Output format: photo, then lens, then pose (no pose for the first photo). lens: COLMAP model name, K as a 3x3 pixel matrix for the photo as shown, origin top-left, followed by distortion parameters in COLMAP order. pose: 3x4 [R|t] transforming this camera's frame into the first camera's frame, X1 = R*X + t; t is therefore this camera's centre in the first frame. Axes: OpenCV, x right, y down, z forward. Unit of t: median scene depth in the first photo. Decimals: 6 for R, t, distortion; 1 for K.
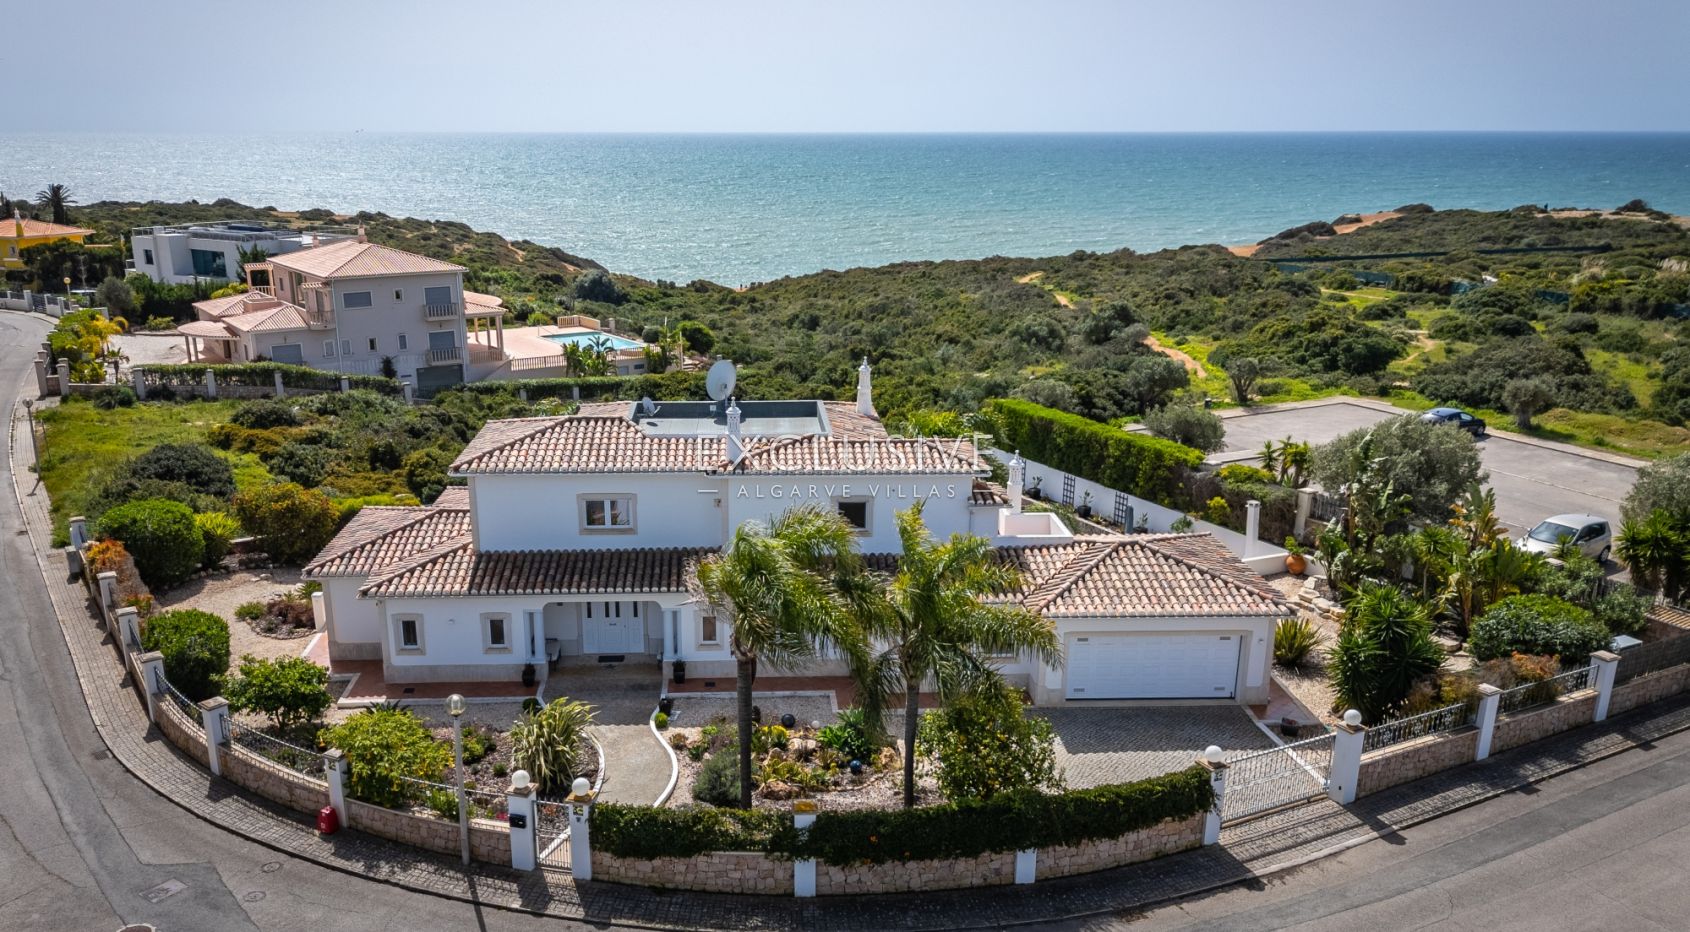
lens RADIAL K [[1236.1, 0, 769.0], [0, 1236.1, 551.7], [0, 0, 1]] dist [0.041599, -0.007613]
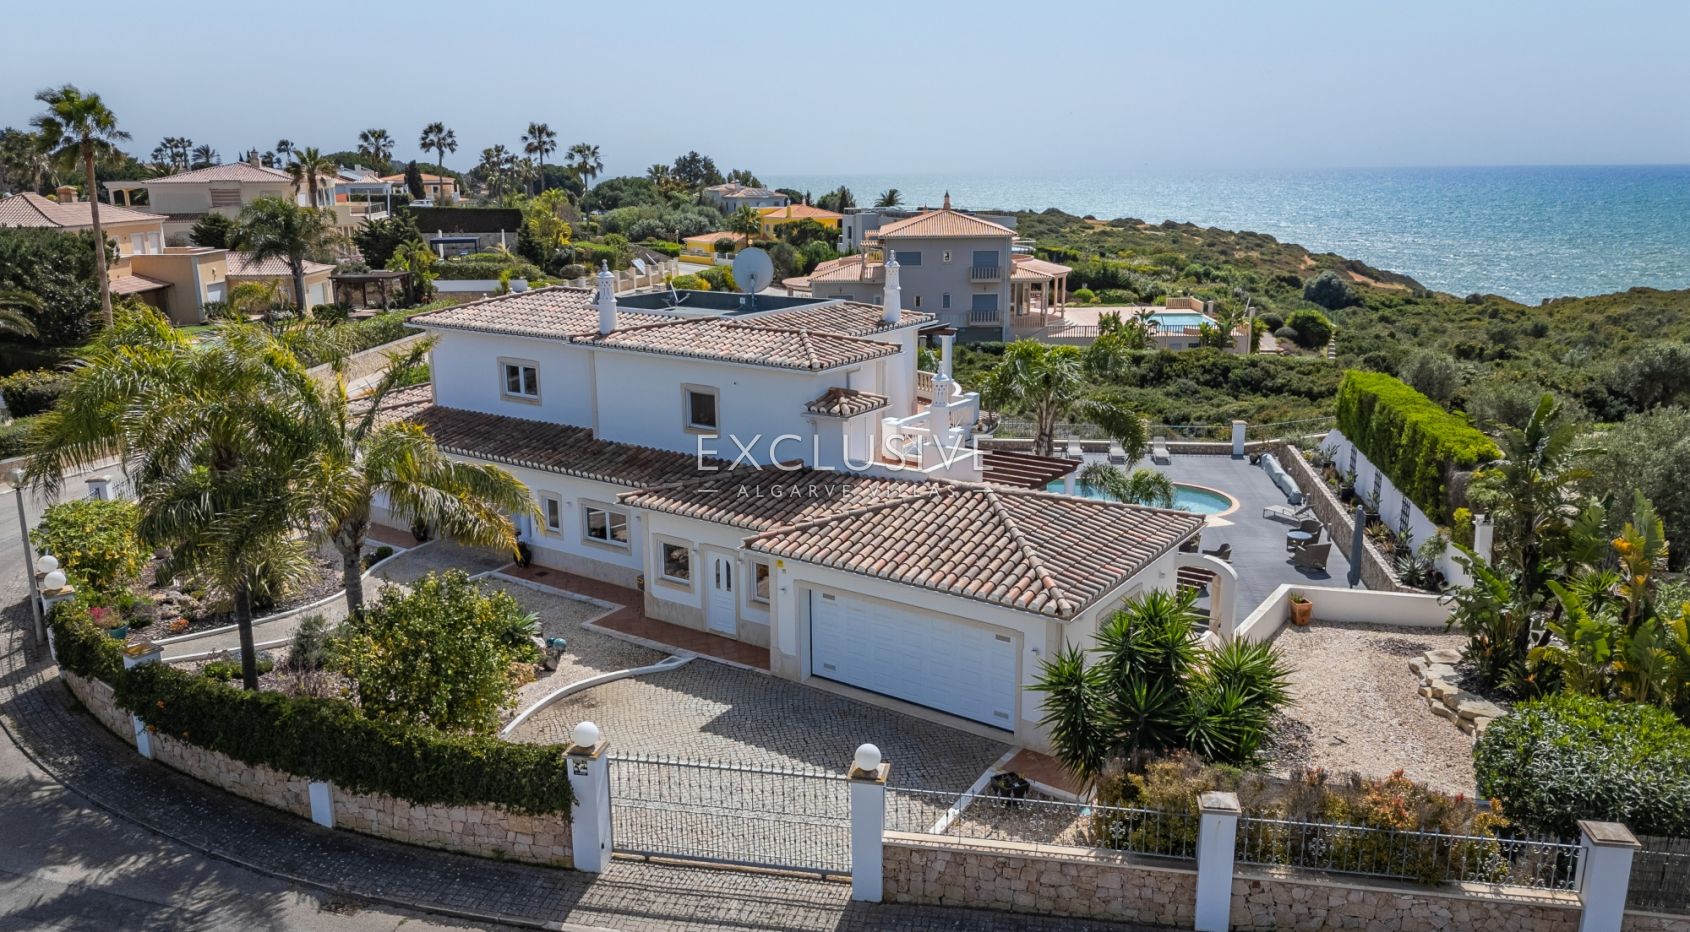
lens RADIAL K [[1182.2, 0, 844.9], [0, 1182.2, 427.0], [0, 0, 1]] dist [0.038731, -0.037633]
pose [[0.802258, 0.117497, -0.585301, 0.584476], [-0.179724, 0.982490, -0.049111, 0.004455], [0.569282, 0.144592, 0.809328, 0.378525]]
